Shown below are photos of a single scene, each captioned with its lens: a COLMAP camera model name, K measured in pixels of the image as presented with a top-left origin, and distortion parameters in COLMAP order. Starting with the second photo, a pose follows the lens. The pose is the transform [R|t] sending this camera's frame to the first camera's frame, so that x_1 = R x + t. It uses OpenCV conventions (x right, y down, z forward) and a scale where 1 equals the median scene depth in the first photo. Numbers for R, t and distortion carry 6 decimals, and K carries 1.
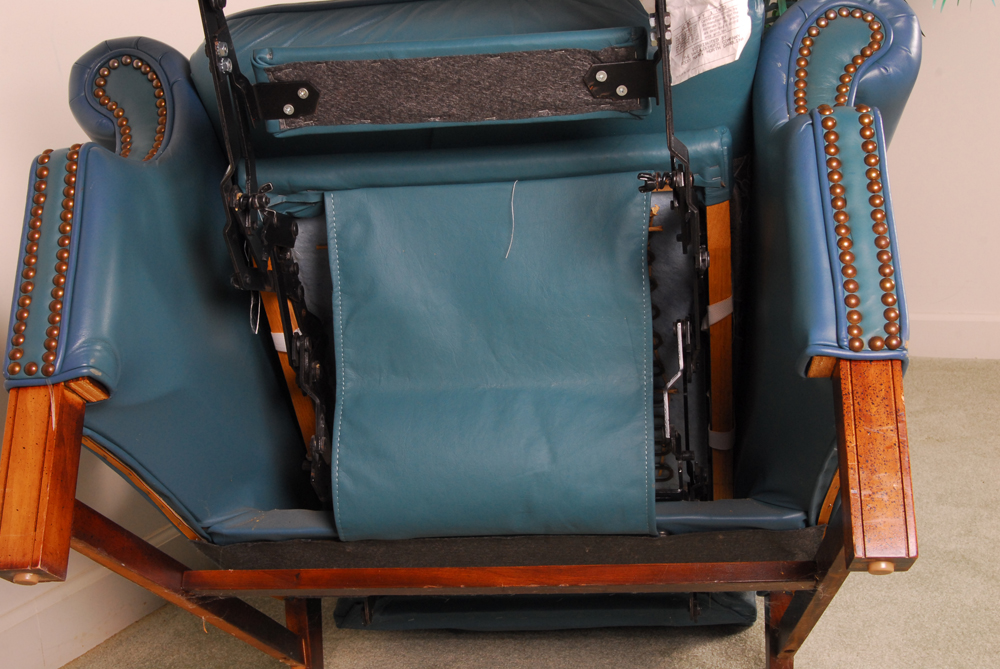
lens RADIAL K [[1496.4, 0, 500.0], [0, 1496.4, 334.5], [0, 0, 1]] dist [-0.024418, -0.019400]
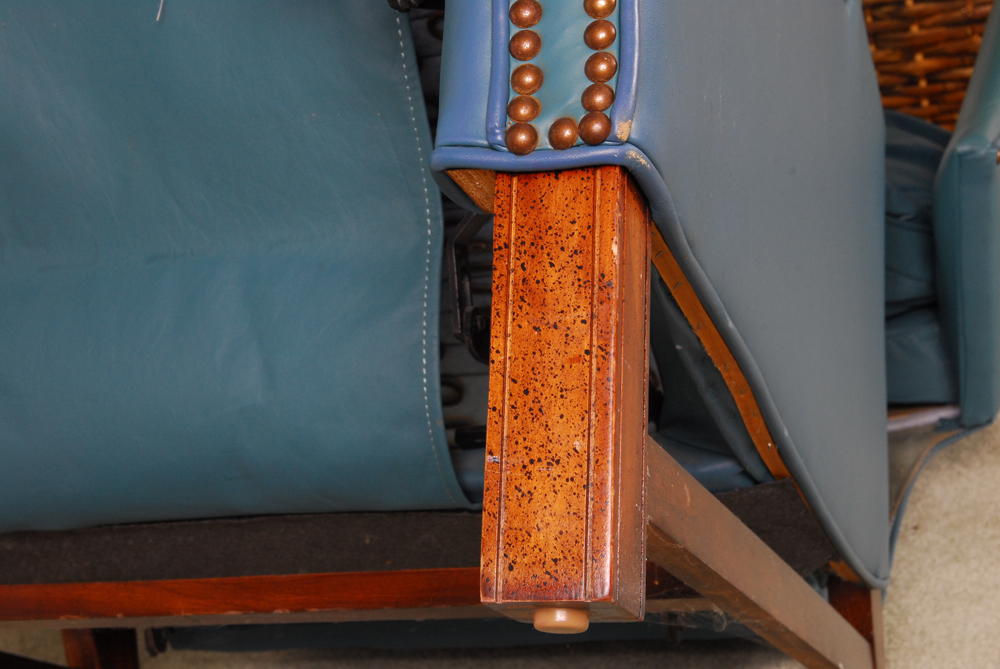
lens RADIAL K [[2032.1, 0, 500.0], [0, 2032.1, 334.5], [0, 0, 1]] dist [0.045217, 0.025379]
pose [[0.969663, -0.054130, -0.238376, 0.377814], [0.075542, 0.993797, 0.081618, 0.014948], [0.232479, -0.097149, 0.967737, 0.381470]]
